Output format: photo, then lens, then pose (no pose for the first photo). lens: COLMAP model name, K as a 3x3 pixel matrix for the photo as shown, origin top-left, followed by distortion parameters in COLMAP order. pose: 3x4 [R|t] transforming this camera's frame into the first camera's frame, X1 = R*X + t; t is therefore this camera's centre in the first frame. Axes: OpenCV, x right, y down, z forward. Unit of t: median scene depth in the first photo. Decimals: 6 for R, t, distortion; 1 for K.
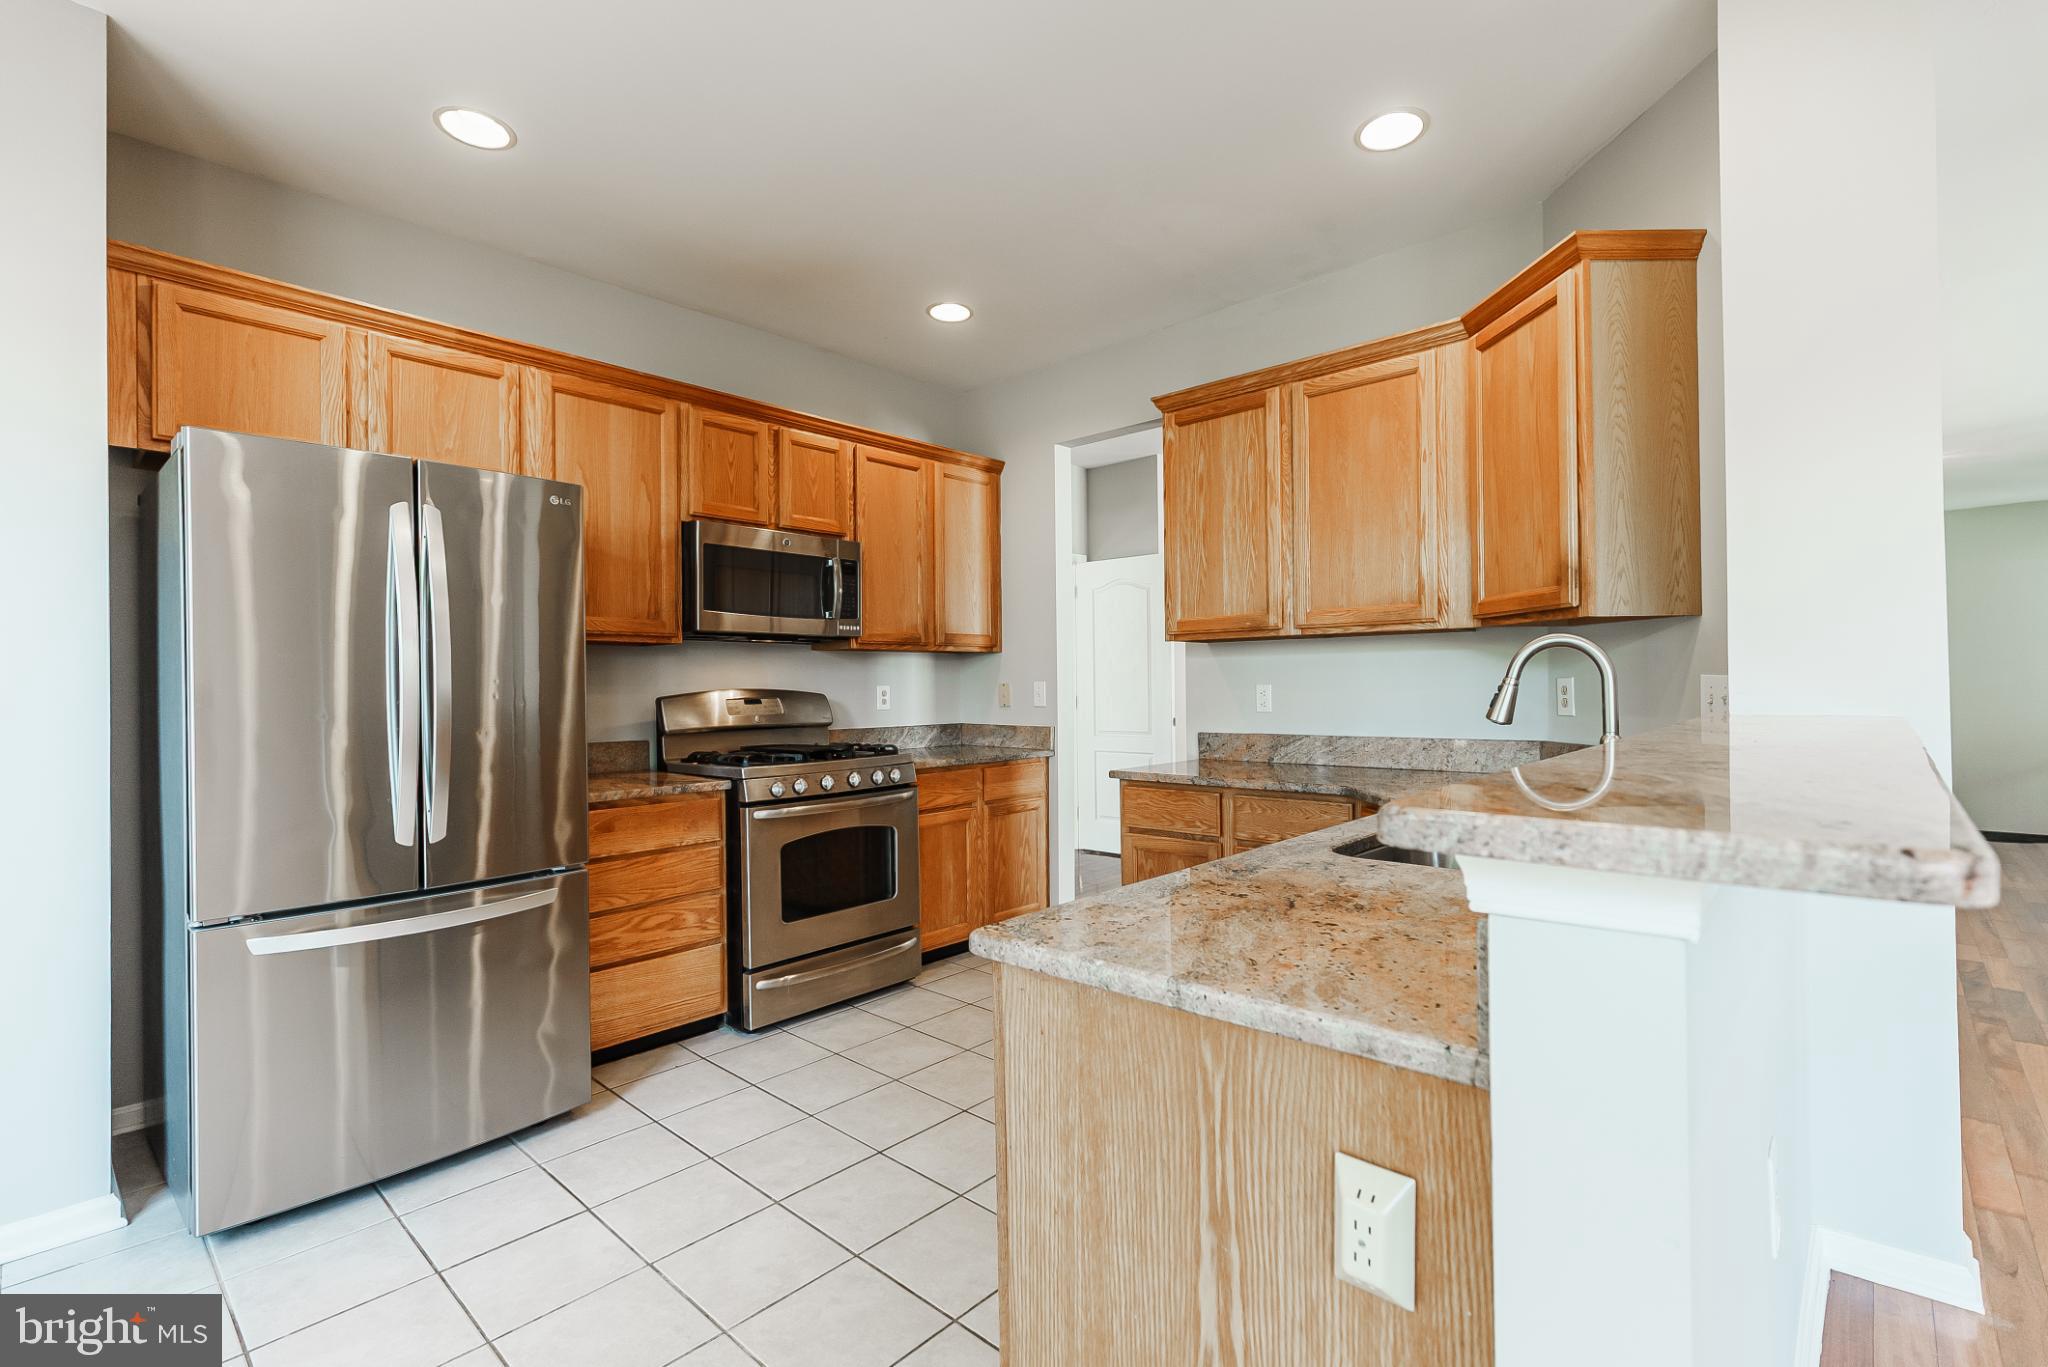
lens RADIAL K [[913.3, 0, 1024.0], [0, 913.3, 683.5], [0, 0, 1]] dist [0.003976, -0.000329]
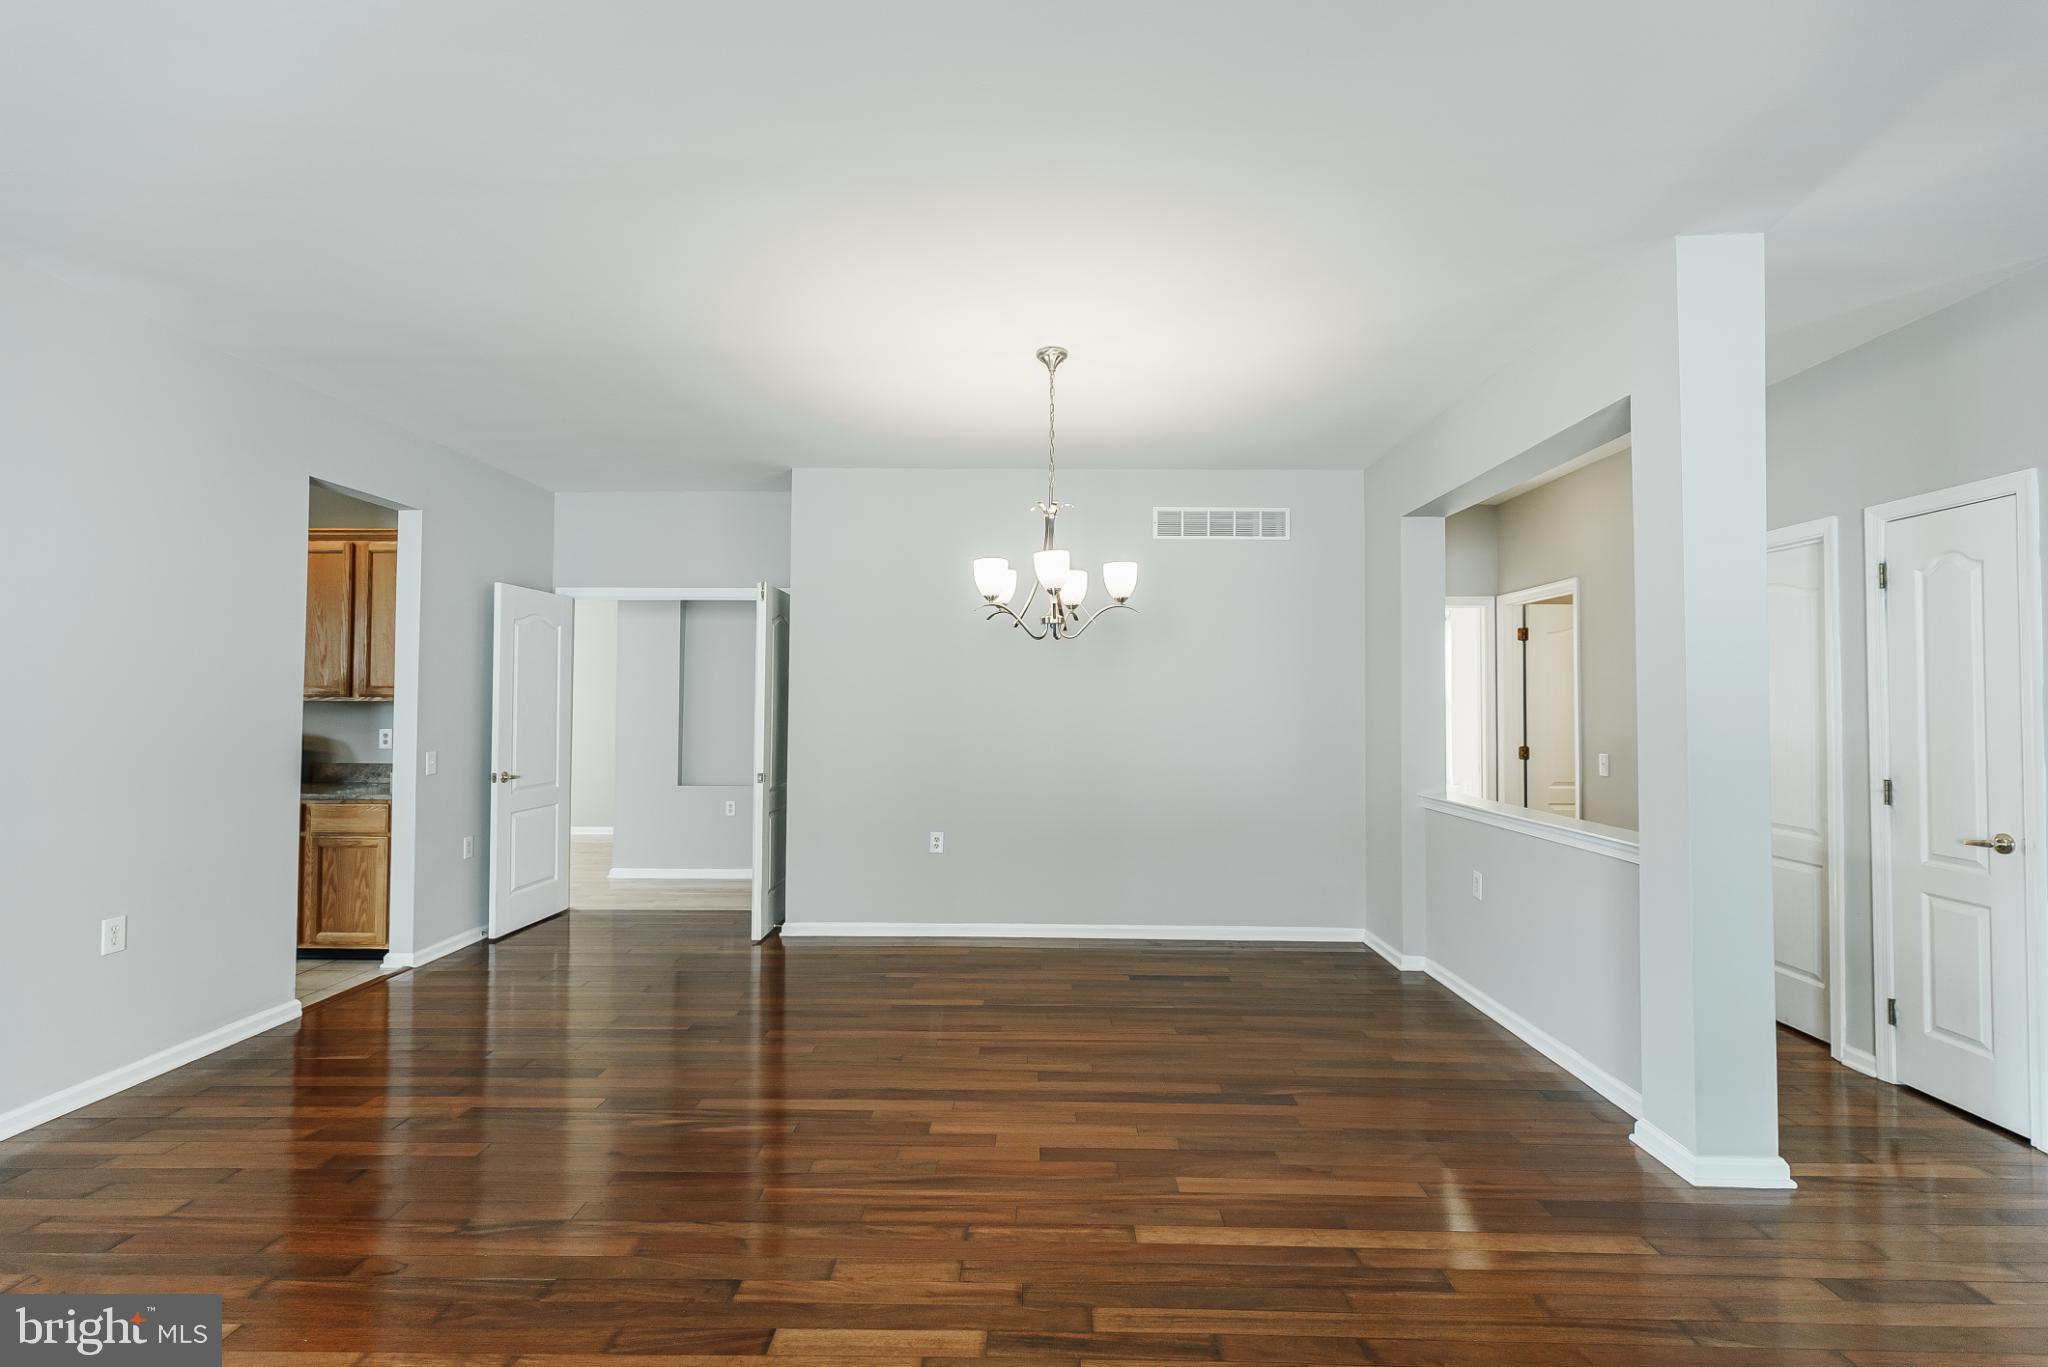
lens RADIAL K [[915.4, 0, 1027.2], [0, 915.4, 682.5], [0, 0, 1]] dist [0.003398, -0.001241]
pose [[0.663666, -0.003632, -0.748020, 1.746060], [-0.011696, 0.999816, -0.015232, -0.066939], [0.747938, 0.018857, 0.663501, 1.094105]]
